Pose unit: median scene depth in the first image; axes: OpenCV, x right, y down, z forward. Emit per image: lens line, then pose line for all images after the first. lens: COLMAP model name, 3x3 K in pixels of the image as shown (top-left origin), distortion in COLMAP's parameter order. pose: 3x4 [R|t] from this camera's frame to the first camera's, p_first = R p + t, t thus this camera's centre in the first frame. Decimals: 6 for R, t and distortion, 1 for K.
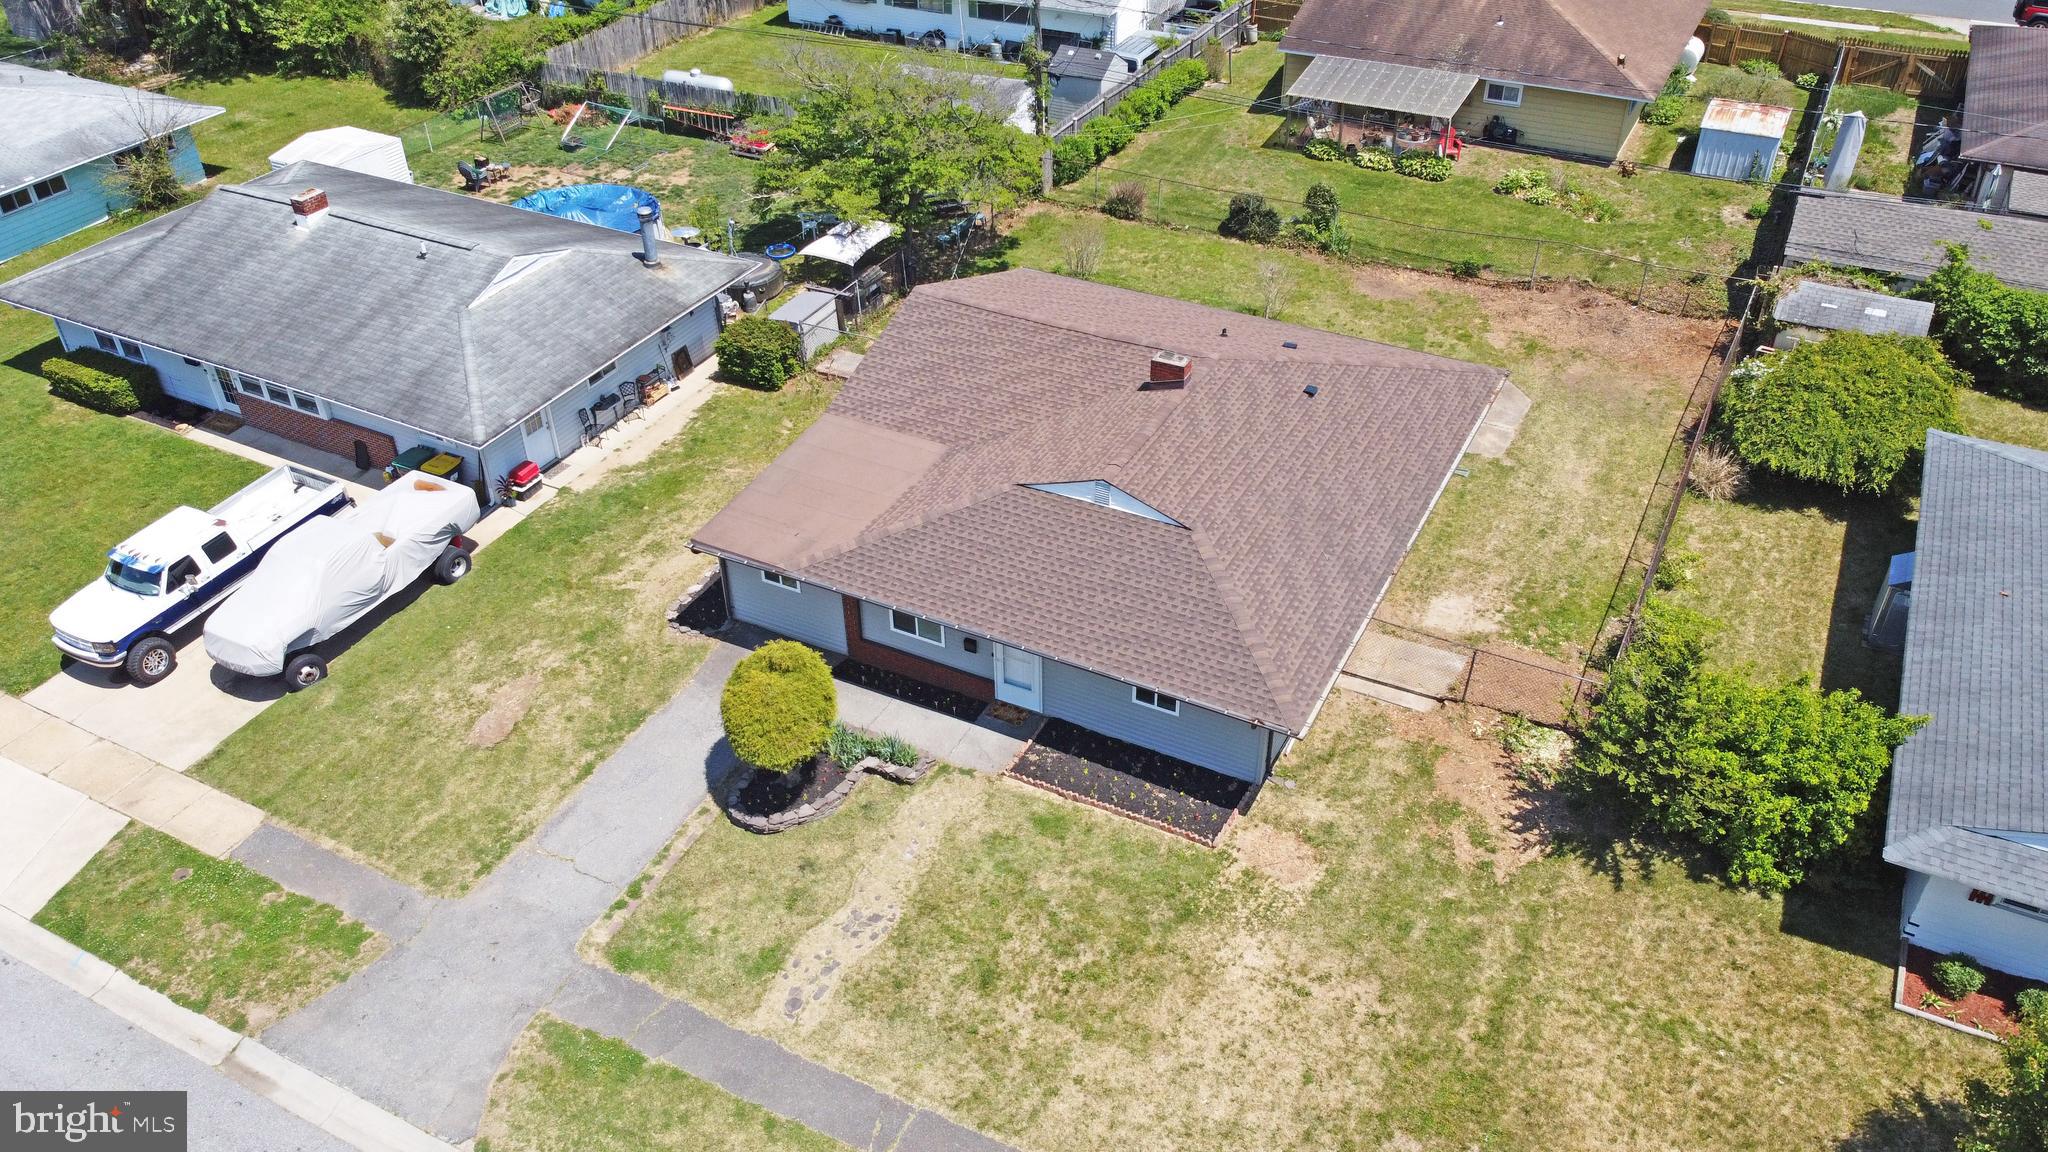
lens RADIAL K [[1552.7, 0, 1020.4], [0, 1552.7, 581.9], [0, 0, 1]] dist [0.002560, -0.005934]
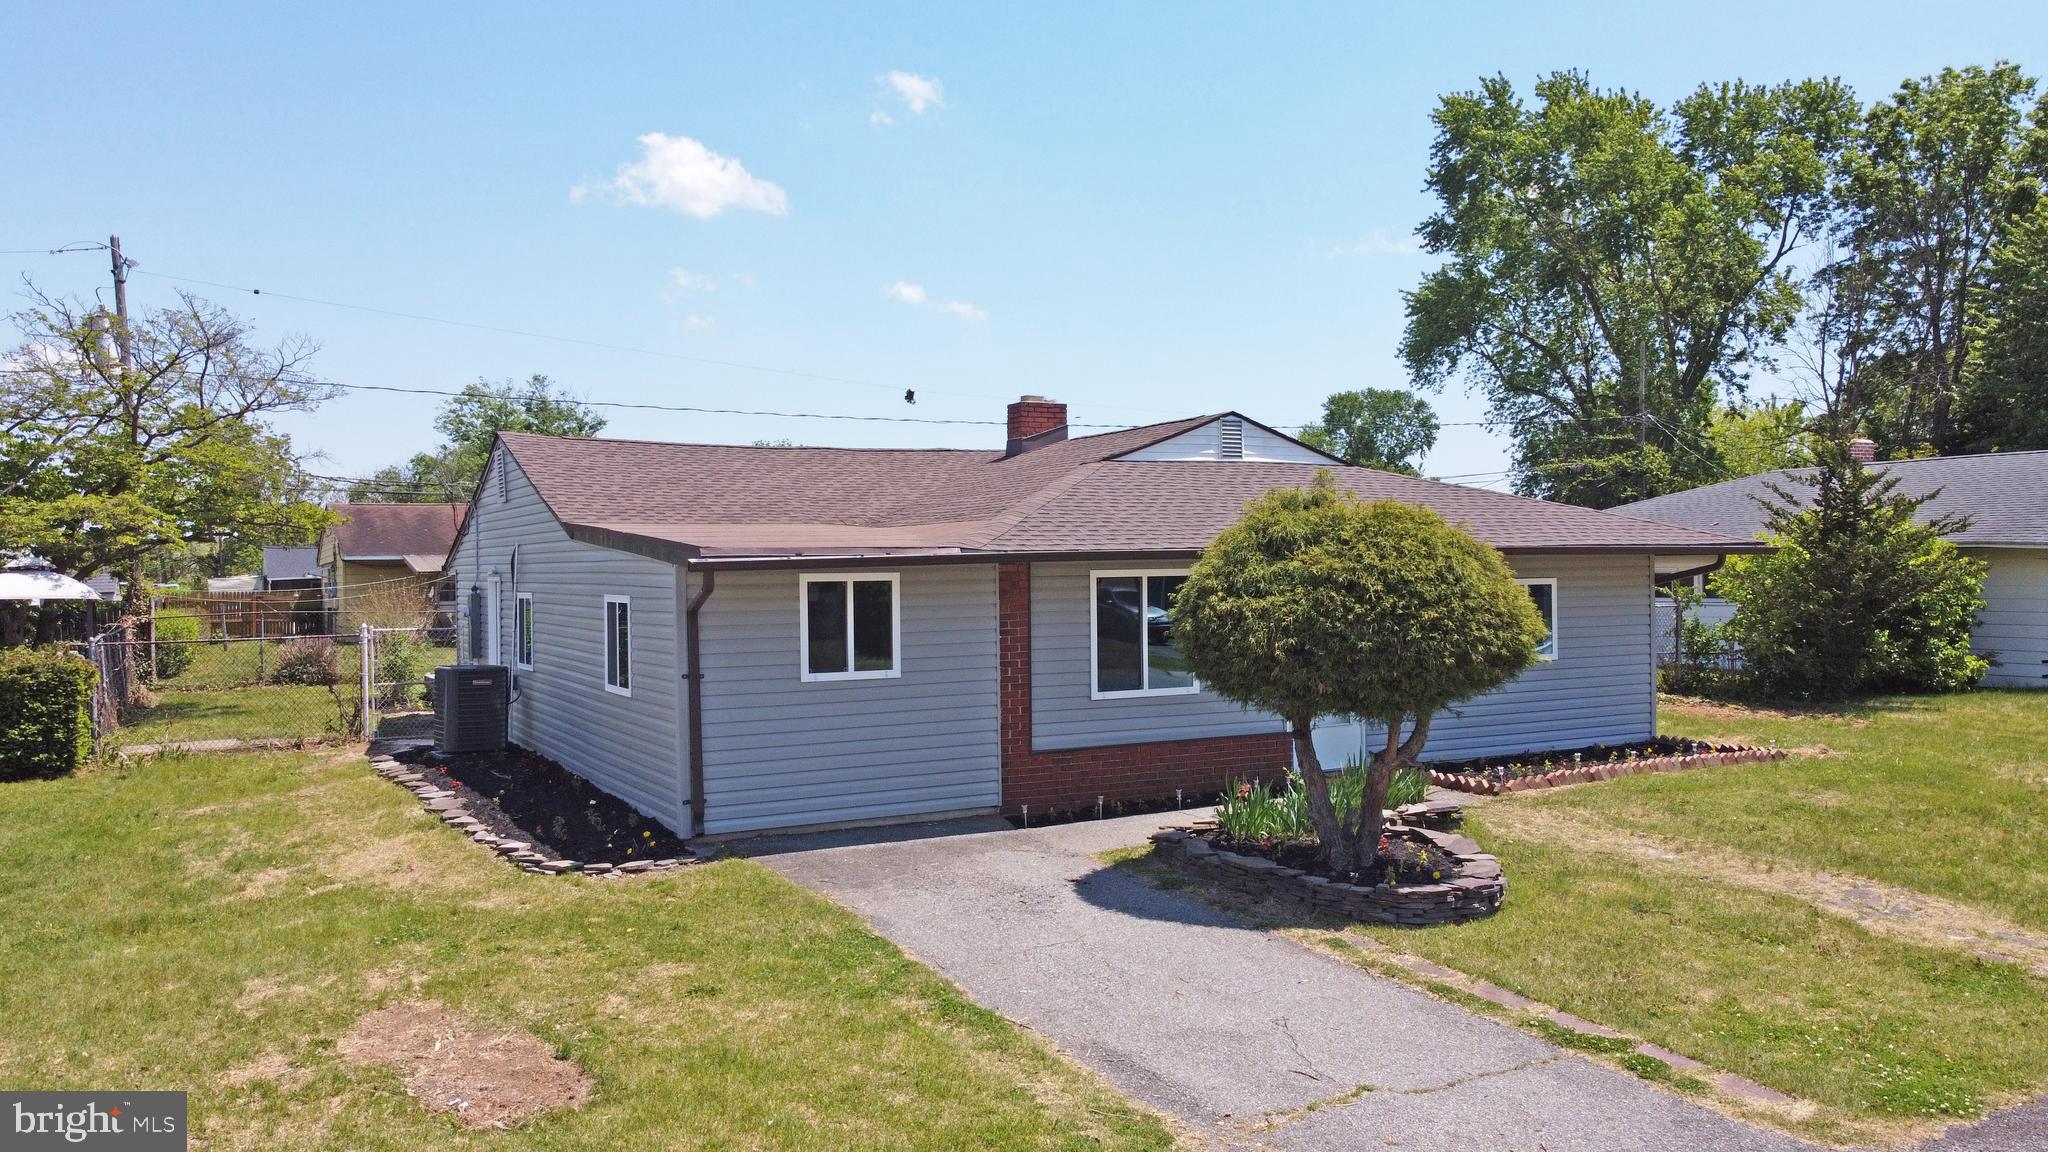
lens RADIAL K [[1552.7, 0, 1020.4], [0, 1552.7, 581.9], [0, 0, 1]] dist [0.002560, -0.005934]
pose [[0.563542, 0.000070, 0.826088, -0.479773], [0.488421, 0.806463, -0.333260, 0.146651], [-0.666232, 0.591285, 0.454441, 0.750339]]
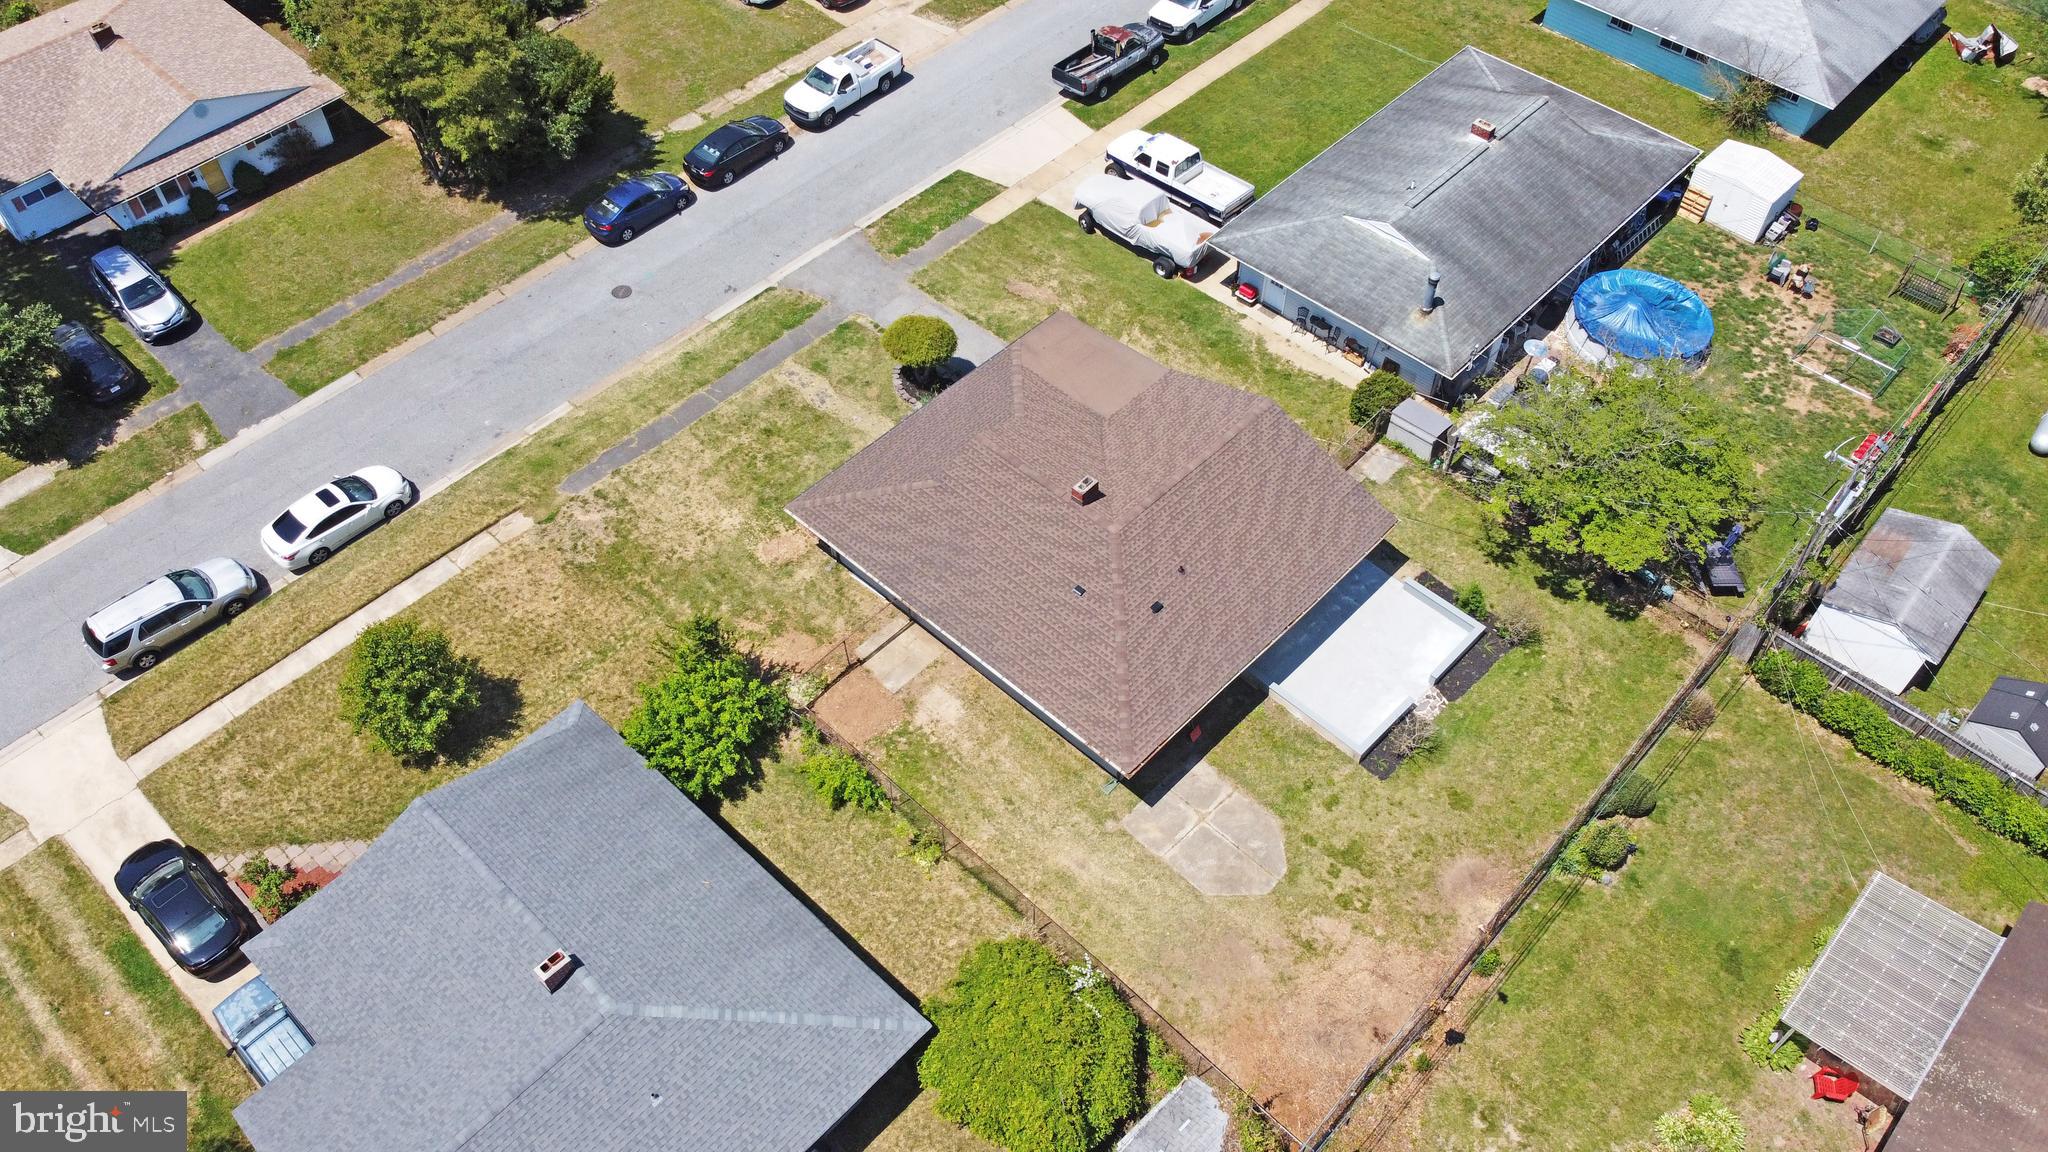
lens RADIAL K [[1552.7, 0, 1020.4], [0, 1552.7, 581.9], [0, 0, 1]] dist [0.002560, -0.005934]
pose [[-0.268782, 0.757801, -0.594553, 1.050112], [-0.563446, 0.376936, 0.735151, -1.147829], [0.781207, 0.532594, 0.325667, 0.540380]]
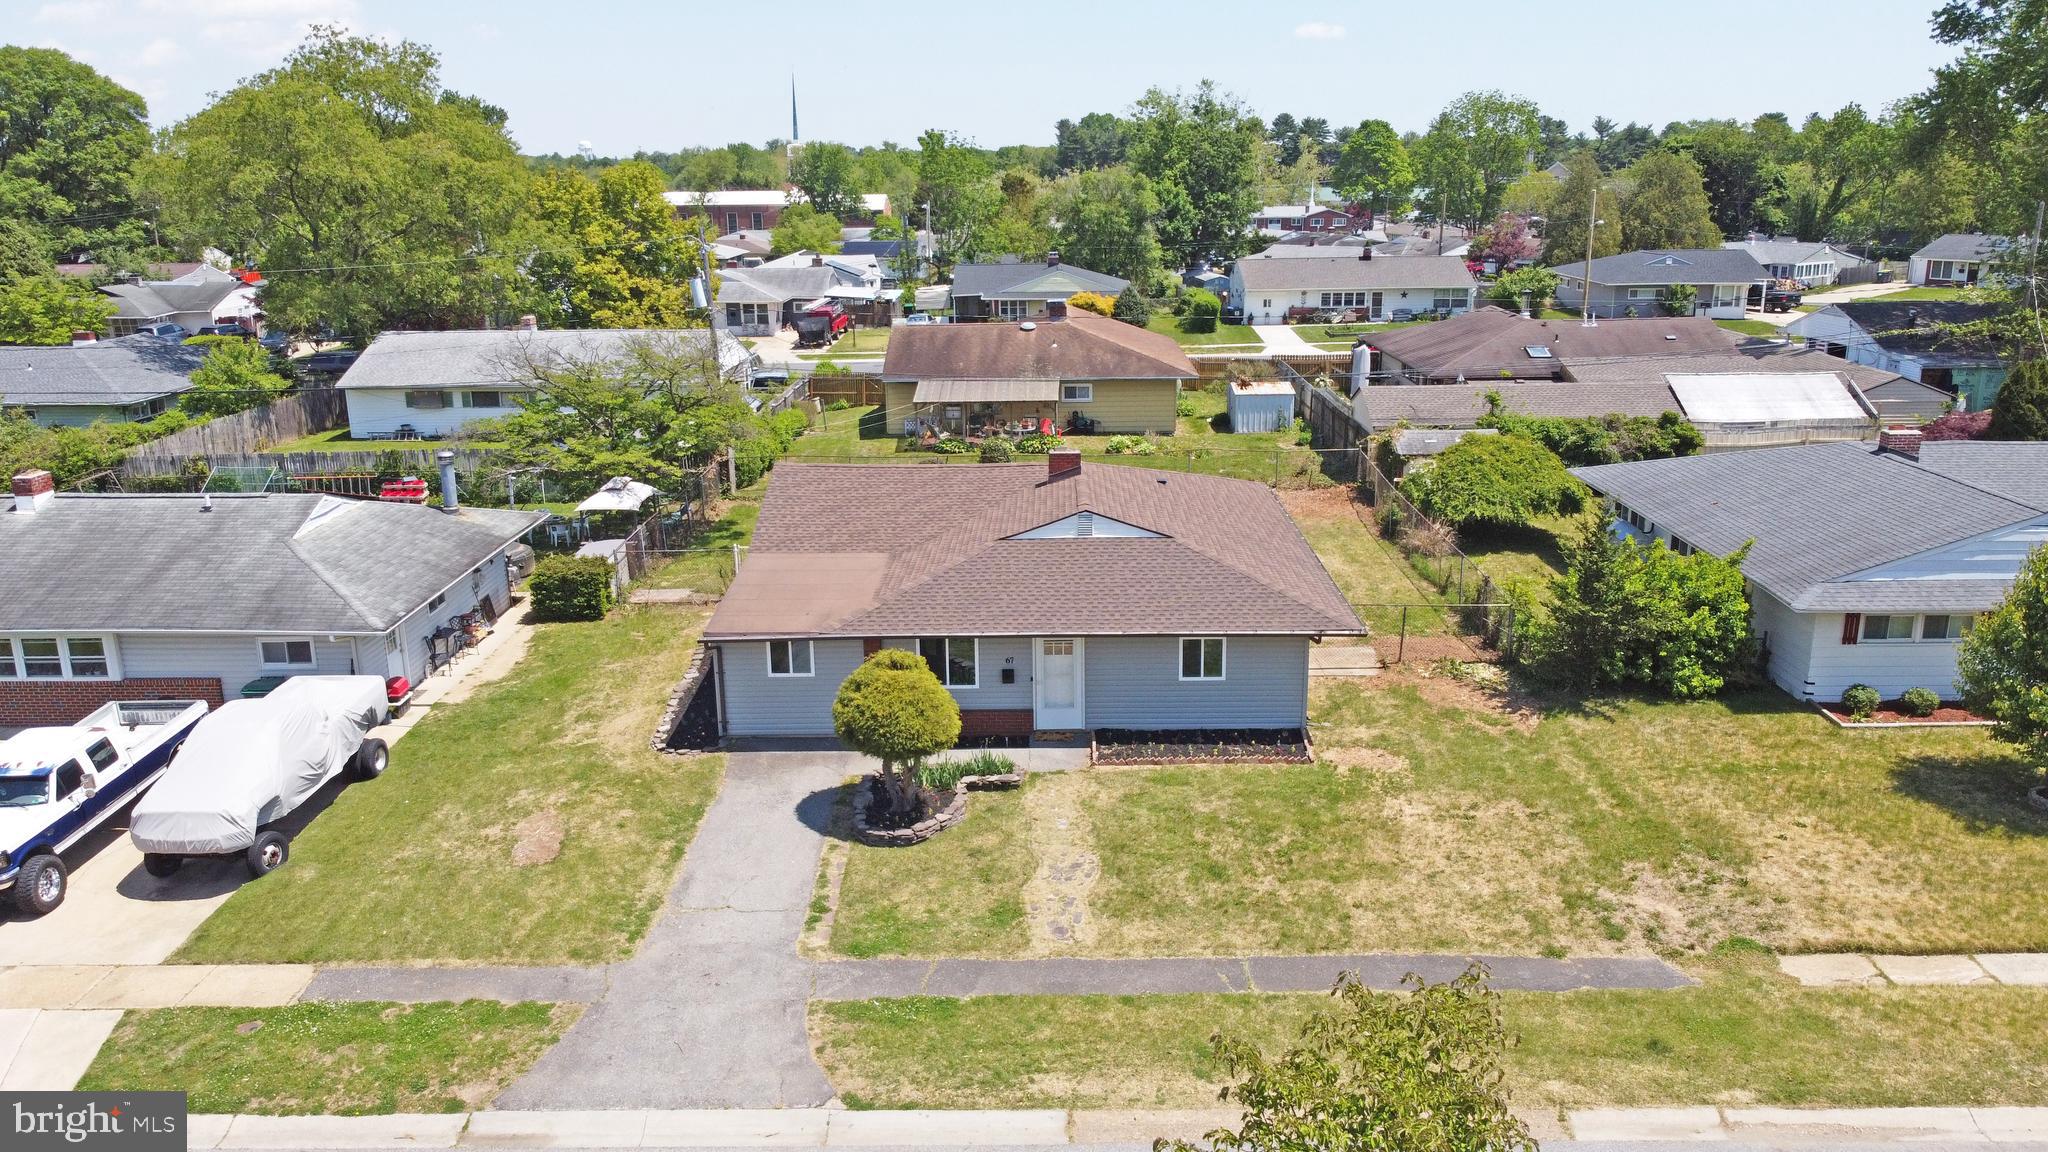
lens RADIAL K [[1552.7, 0, 1020.4], [0, 1552.7, 581.9], [0, 0, 1]] dist [0.002560, -0.005934]
pose [[0.893419, -0.114036, 0.434510, -0.442059], [0.262897, 0.917036, -0.299884, 0.279706], [-0.364263, 0.382154, 0.849277, 0.085486]]
